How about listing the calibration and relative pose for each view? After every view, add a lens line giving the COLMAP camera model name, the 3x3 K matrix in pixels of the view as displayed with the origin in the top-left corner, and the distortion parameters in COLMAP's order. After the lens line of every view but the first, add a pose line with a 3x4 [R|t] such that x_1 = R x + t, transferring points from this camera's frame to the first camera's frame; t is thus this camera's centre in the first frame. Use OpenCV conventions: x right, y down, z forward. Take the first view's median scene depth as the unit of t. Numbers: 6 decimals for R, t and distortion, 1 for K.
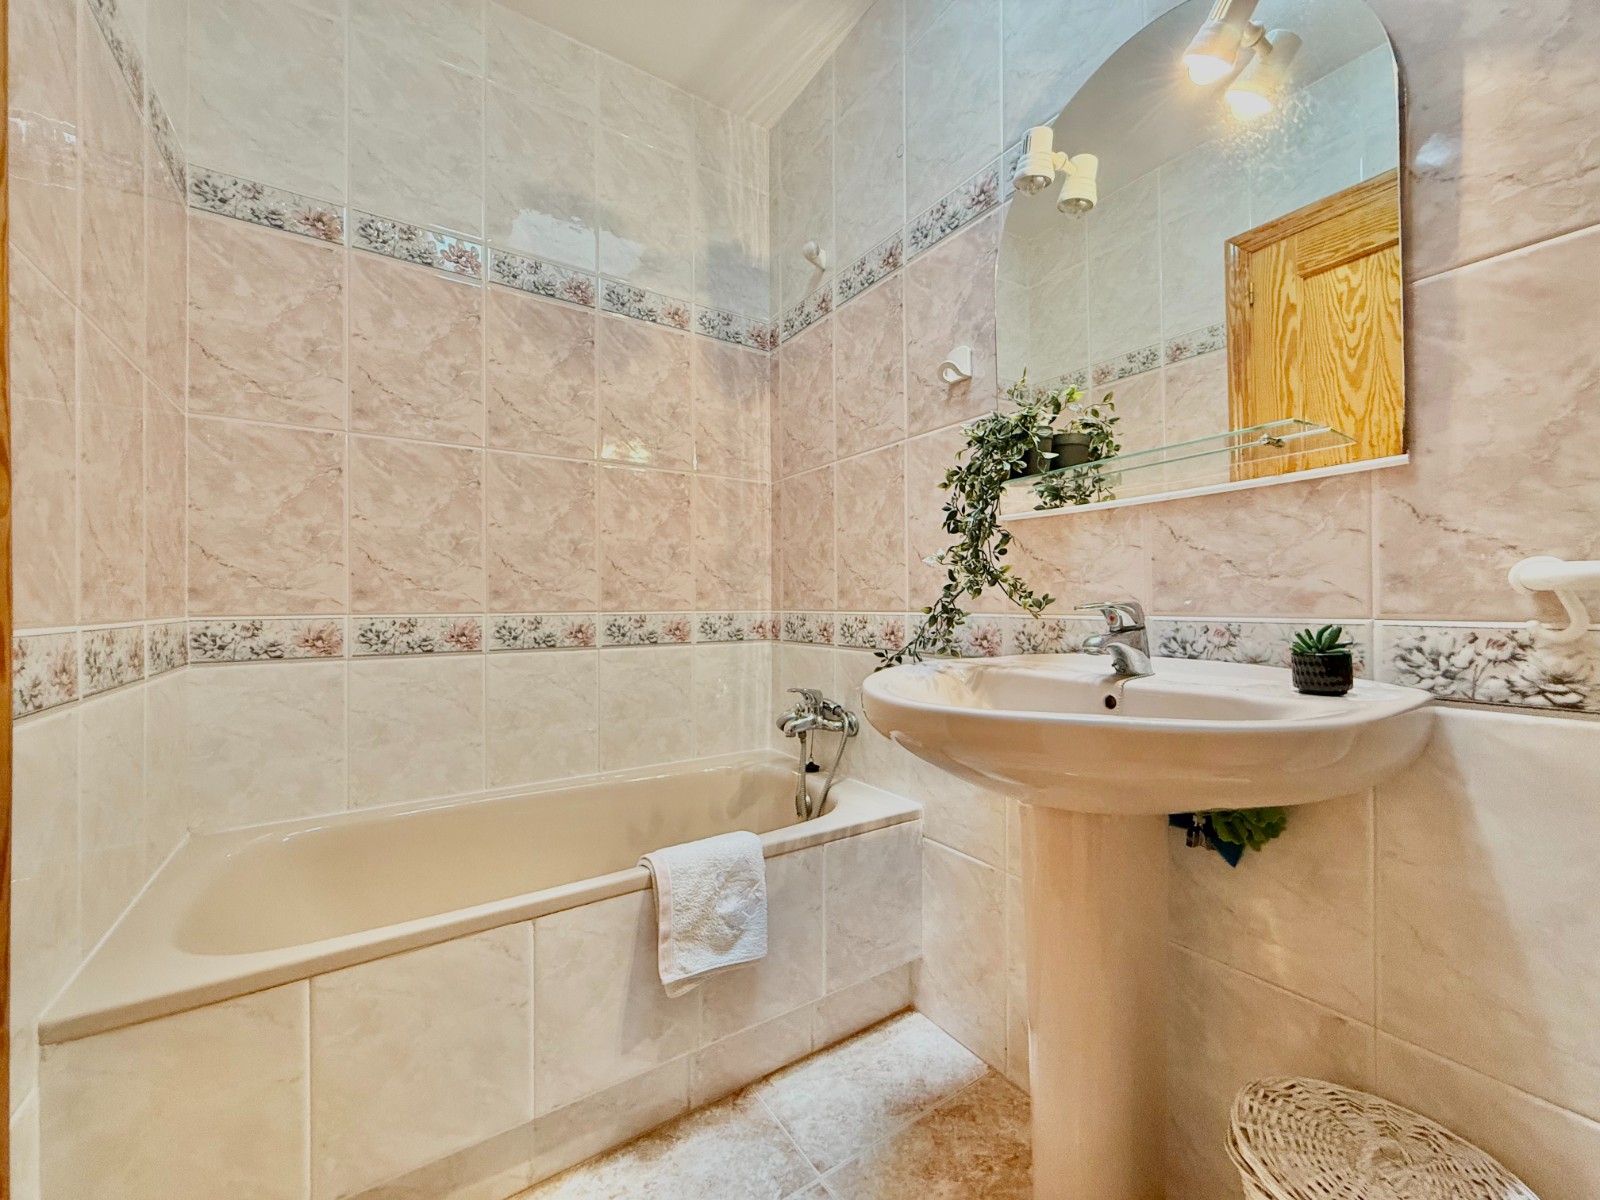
lens RADIAL K [[636.3, 0, 792.1], [0, 636.3, 599.5], [0, 0, 1]] dist [-0.001515, 0.000106]
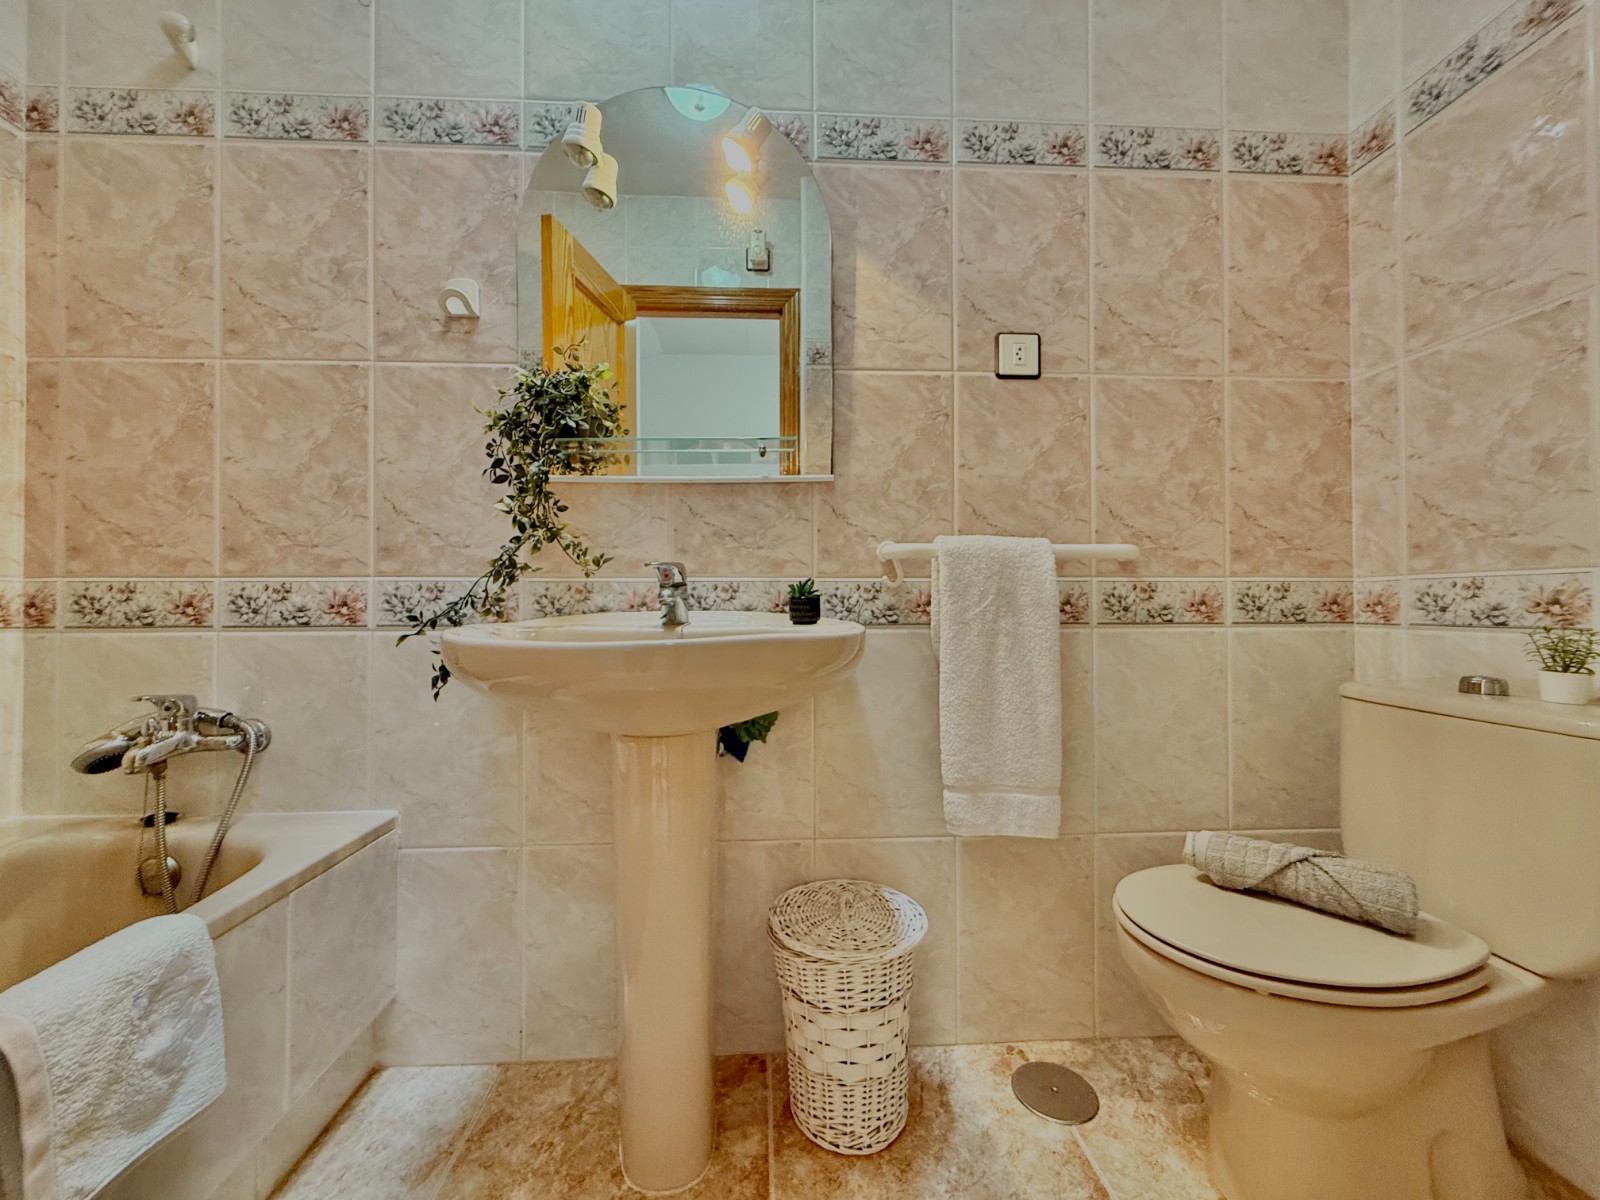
lens RADIAL K [[636.3, 0, 792.1], [0, 636.3, 599.5], [0, 0, 1]] dist [-0.001515, 0.000106]
pose [[0.501237, 0.009355, 0.865260, -0.284990], [-0.004543, 0.999956, -0.008179, 0.060478], [-0.865298, 0.000169, 0.501257, 0.162919]]
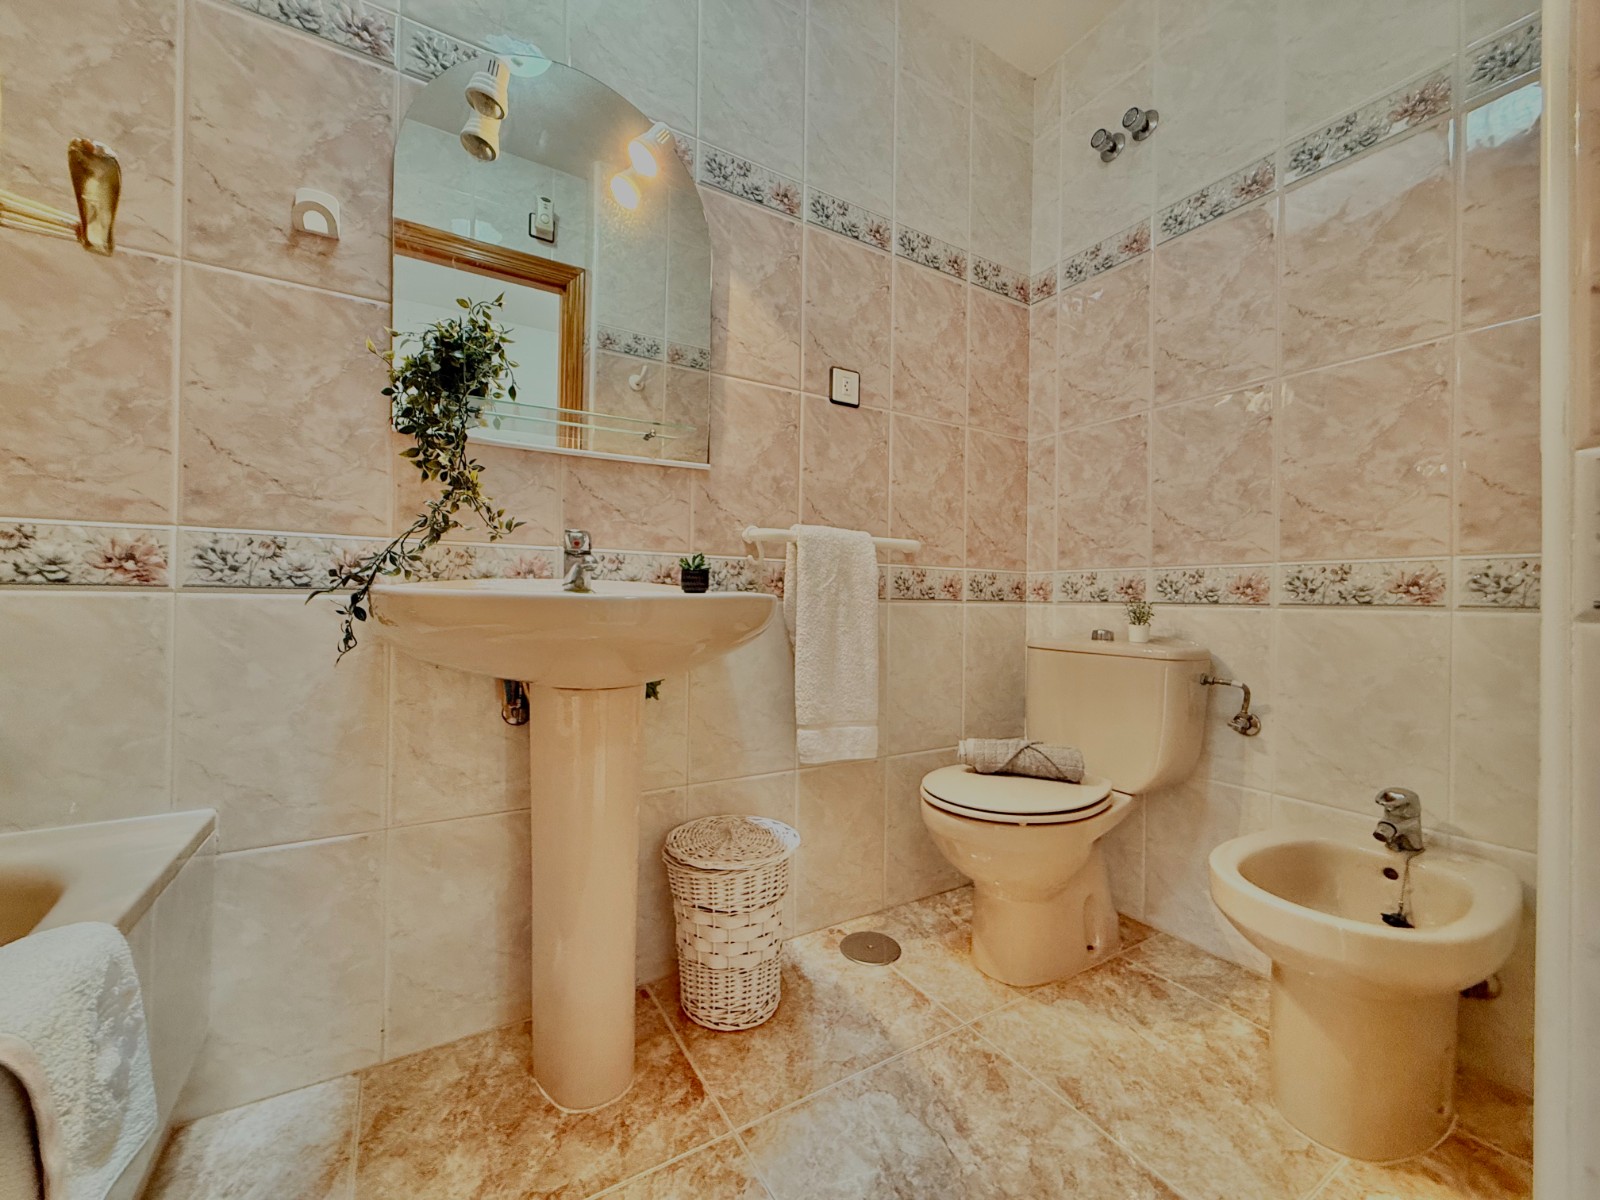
lens RADIAL K [[636.3, 0, 792.1], [0, 636.3, 599.5], [0, 0, 1]] dist [-0.001515, 0.000106]
pose [[0.037111, 0.005644, 0.999295, -0.512648], [-0.020349, 0.999781, -0.004891, 0.099229], [-0.999104, -0.020153, 0.037218, 0.401279]]
